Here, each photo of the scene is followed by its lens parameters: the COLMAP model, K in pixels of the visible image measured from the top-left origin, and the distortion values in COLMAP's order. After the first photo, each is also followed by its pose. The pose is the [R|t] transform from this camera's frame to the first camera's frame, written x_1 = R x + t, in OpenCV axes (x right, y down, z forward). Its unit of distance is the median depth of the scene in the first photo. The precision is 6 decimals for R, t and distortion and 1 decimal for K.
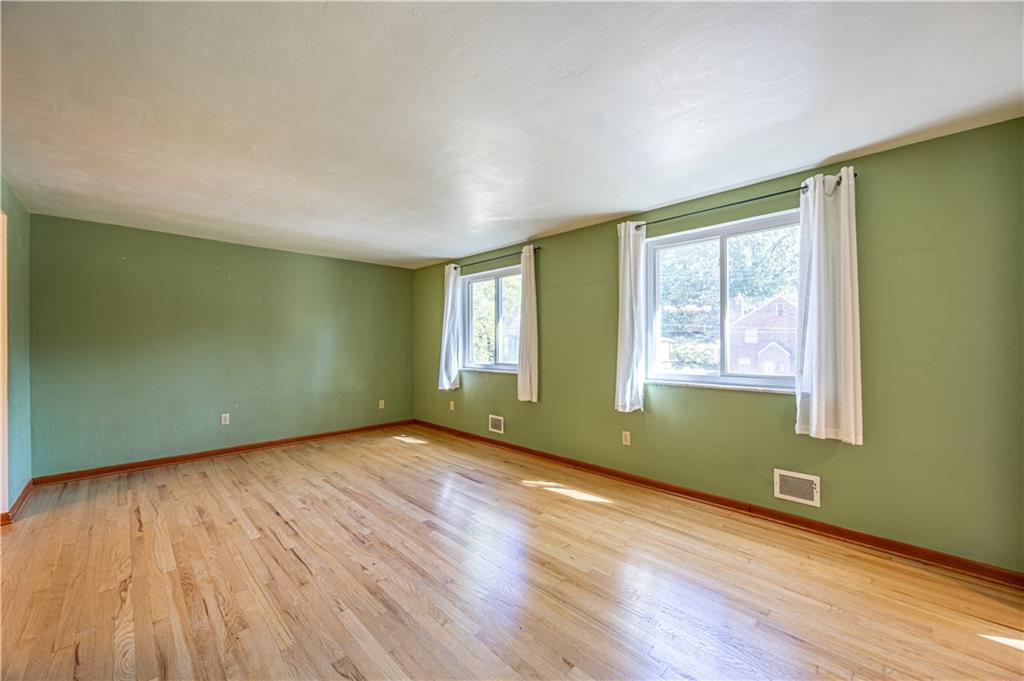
lens RADIAL K [[395.9, 0, 517.4], [0, 395.9, 343.1], [0, 0, 1]] dist [-0.000266, -0.000690]
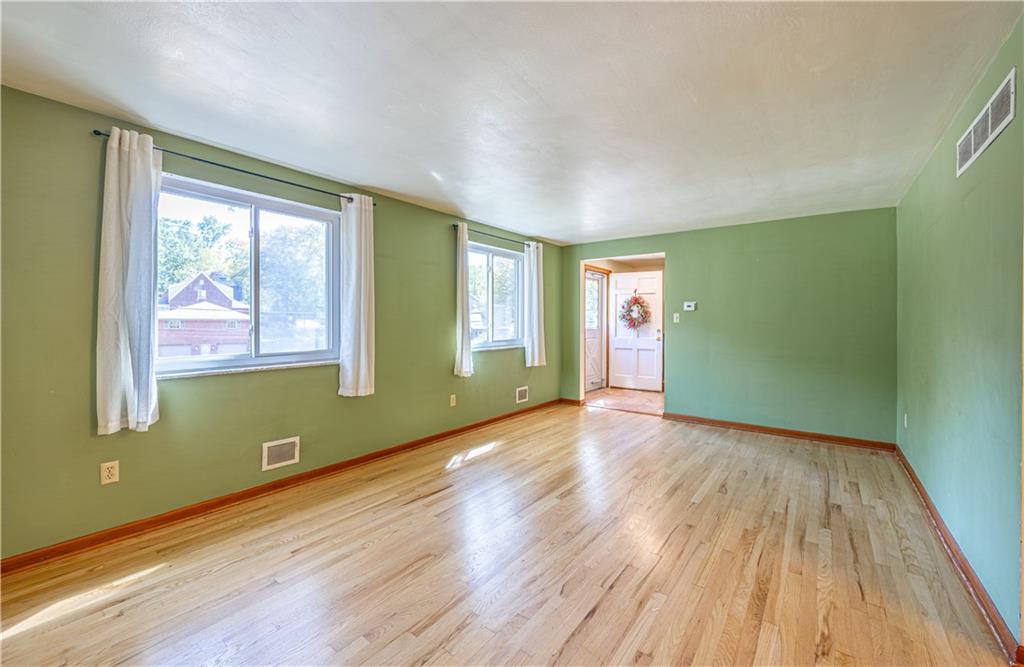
lens RADIAL K [[403.7, 0, 521.4], [0, 403.7, 322.4], [0, 0, 1]] dist [-0.008787, -0.000248]
pose [[-0.143395, 0.000254, 0.989666, -1.017527], [-0.000872, 1.000000, -0.000383, 0.004622], [-0.989665, -0.000918, -0.143394, 1.028062]]
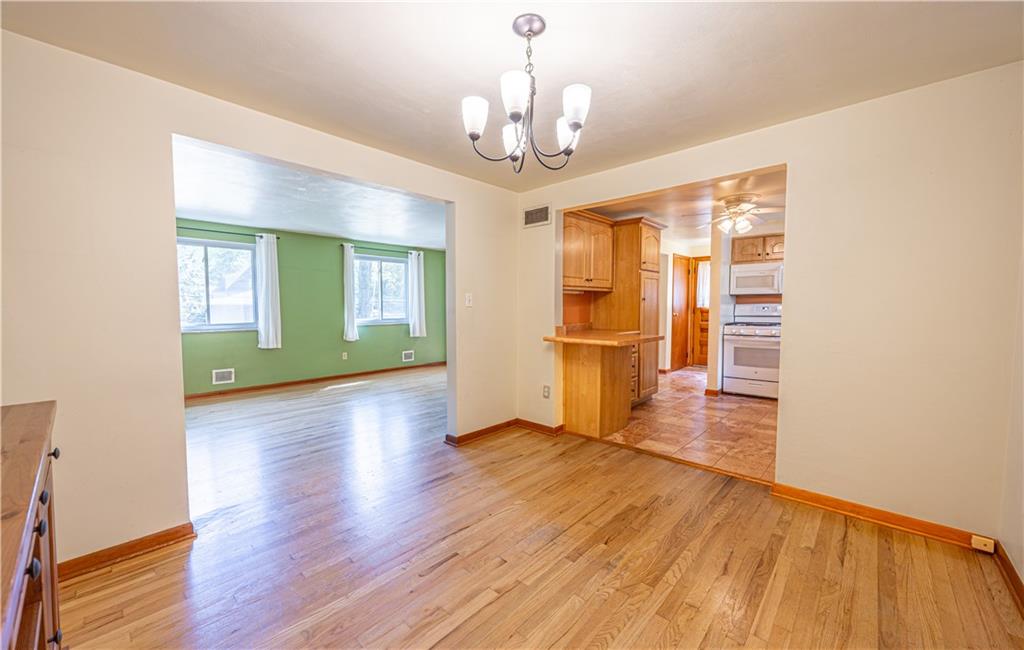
lens RADIAL K [[392.7, 0, 506.9], [0, 392.7, 329.6], [0, 0, 1]] dist [-0.002968, -0.000109]
pose [[-0.036095, -0.057546, 0.997690, -1.727285], [0.003957, 0.998325, 0.057726, 0.007413], [-0.999341, 0.006032, -0.035806, 0.303851]]
